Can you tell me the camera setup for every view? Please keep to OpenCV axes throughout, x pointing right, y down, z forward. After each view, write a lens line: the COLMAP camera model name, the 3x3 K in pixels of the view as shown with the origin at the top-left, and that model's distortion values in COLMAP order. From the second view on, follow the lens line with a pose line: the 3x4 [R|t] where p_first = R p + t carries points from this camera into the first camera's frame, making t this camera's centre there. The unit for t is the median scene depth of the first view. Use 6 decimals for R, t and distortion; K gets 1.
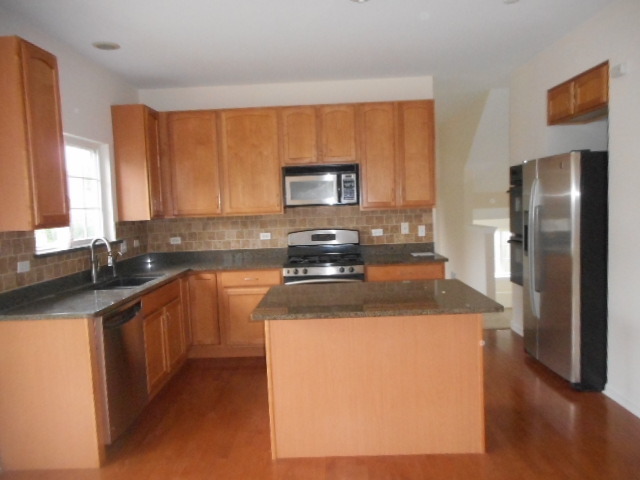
lens RADIAL K [[479.4, 0, 319.8], [0, 479.4, 237.7], [0, 0, 1]] dist [-0.011659, 0.012869]
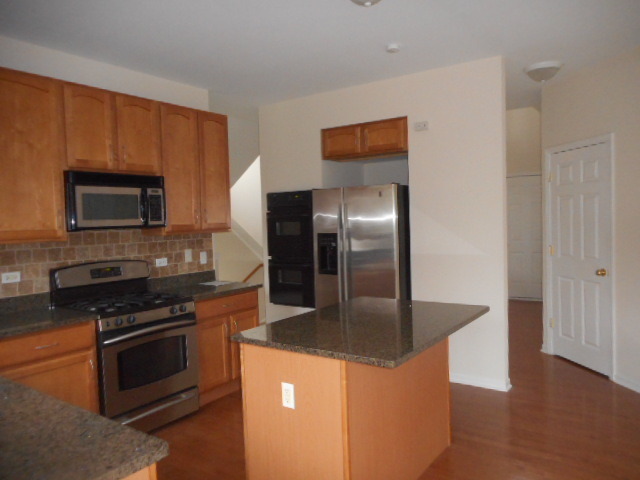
lens RADIAL K [[479.4, 0, 320.0], [0, 479.4, 240.2], [0, 0, 1]] dist [-0.011659, 0.012869]
pose [[0.565355, -0.012637, 0.824751, -0.427341], [0.065006, 0.997455, -0.029278, -0.007632], [-0.822282, 0.070166, 0.564737, 0.336460]]
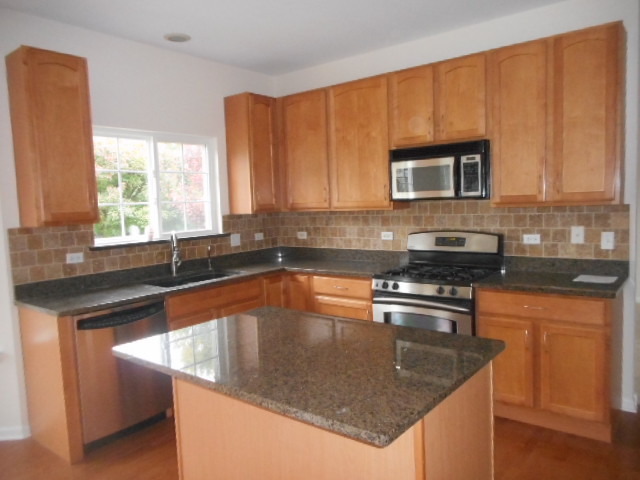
lens RADIAL K [[479.4, 0, 319.3], [0, 479.4, 239.1], [0, 0, 1]] dist [-0.011659, 0.012869]
pose [[0.792852, 0.058345, -0.606615, 0.312417], [-0.035158, 0.998128, 0.050049, -0.036516], [0.608400, -0.018354, 0.793418, 0.300097]]
